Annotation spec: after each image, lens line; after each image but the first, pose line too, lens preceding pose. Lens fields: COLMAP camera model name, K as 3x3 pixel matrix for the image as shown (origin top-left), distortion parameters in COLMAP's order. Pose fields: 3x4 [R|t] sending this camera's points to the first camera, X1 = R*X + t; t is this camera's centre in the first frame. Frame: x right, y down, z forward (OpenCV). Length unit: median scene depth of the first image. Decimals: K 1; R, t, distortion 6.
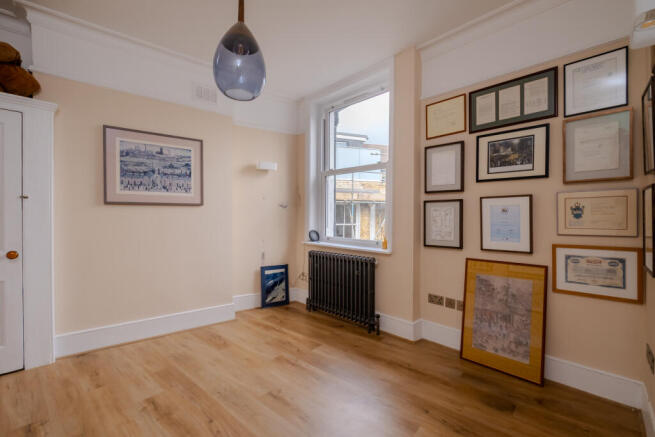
lens RADIAL K [[284.6, 0, 327.5], [0, 284.6, 218.5], [0, 0, 1]] dist [-0.000660, -0.000174]
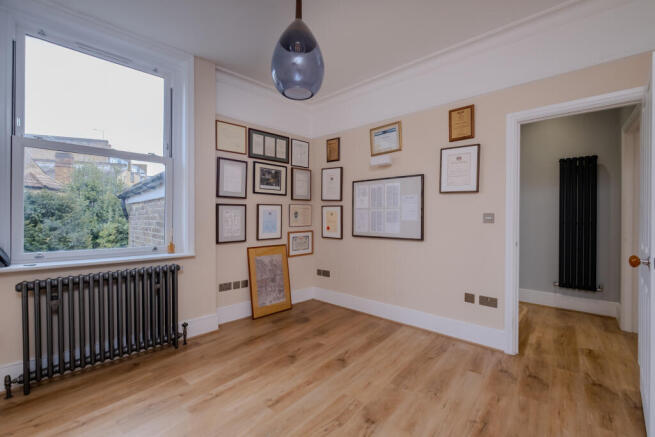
lens RADIAL K [[284.6, 0, 327.5], [0, 284.6, 218.5], [0, 0, 1]] dist [-0.000660, -0.000174]
pose [[-0.016666, -0.011505, 0.999795, -0.922423], [0.006391, 0.999912, 0.011613, -0.015411], [-0.999841, 0.006583, -0.016591, 0.662747]]
